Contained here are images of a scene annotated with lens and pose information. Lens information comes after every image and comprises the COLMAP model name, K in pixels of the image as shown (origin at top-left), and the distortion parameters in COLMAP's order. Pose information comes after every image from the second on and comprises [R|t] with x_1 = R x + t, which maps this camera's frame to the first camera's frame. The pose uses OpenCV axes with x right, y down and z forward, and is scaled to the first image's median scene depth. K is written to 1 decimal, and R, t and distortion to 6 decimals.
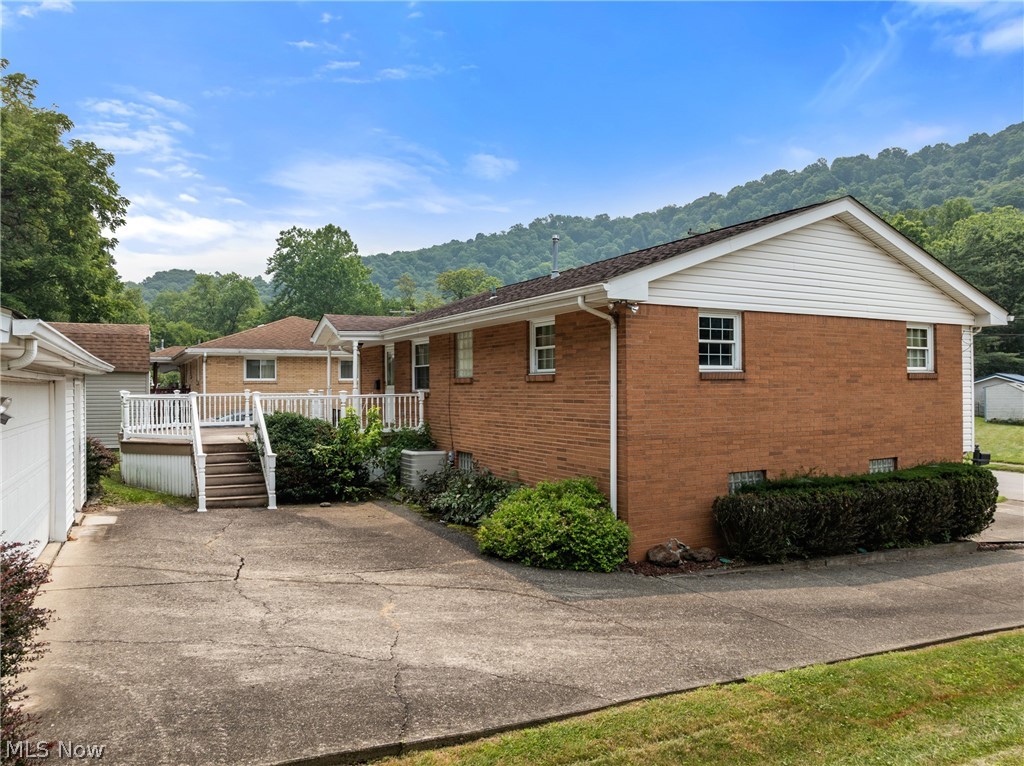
lens RADIAL K [[742.1, 0, 546.8], [0, 742.1, 383.0], [0, 0, 1]] dist [-0.035915, 0.002977]
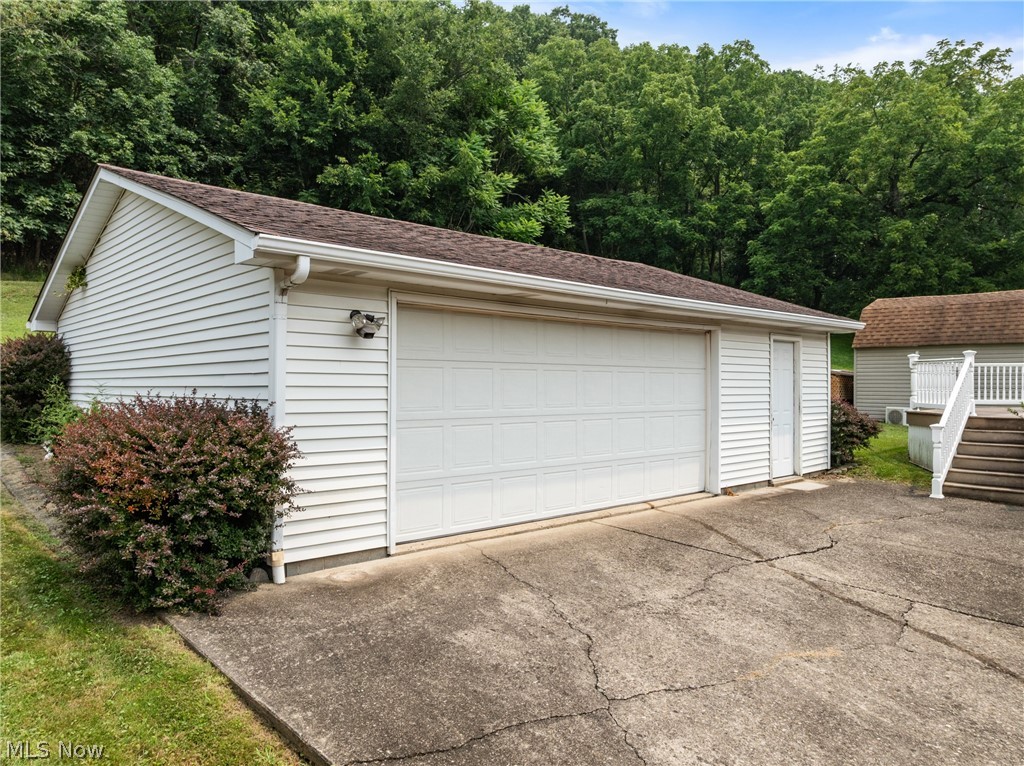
lens RADIAL K [[735.1, 0, 504.1], [0, 735.1, 385.5], [0, 0, 1]] dist [-0.041580, 0.008243]
pose [[0.228949, 0.000056, -0.973438, 0.341458], [0.005405, 0.999985, 0.001329, 0.095177], [0.973423, -0.005566, 0.228945, 0.697848]]
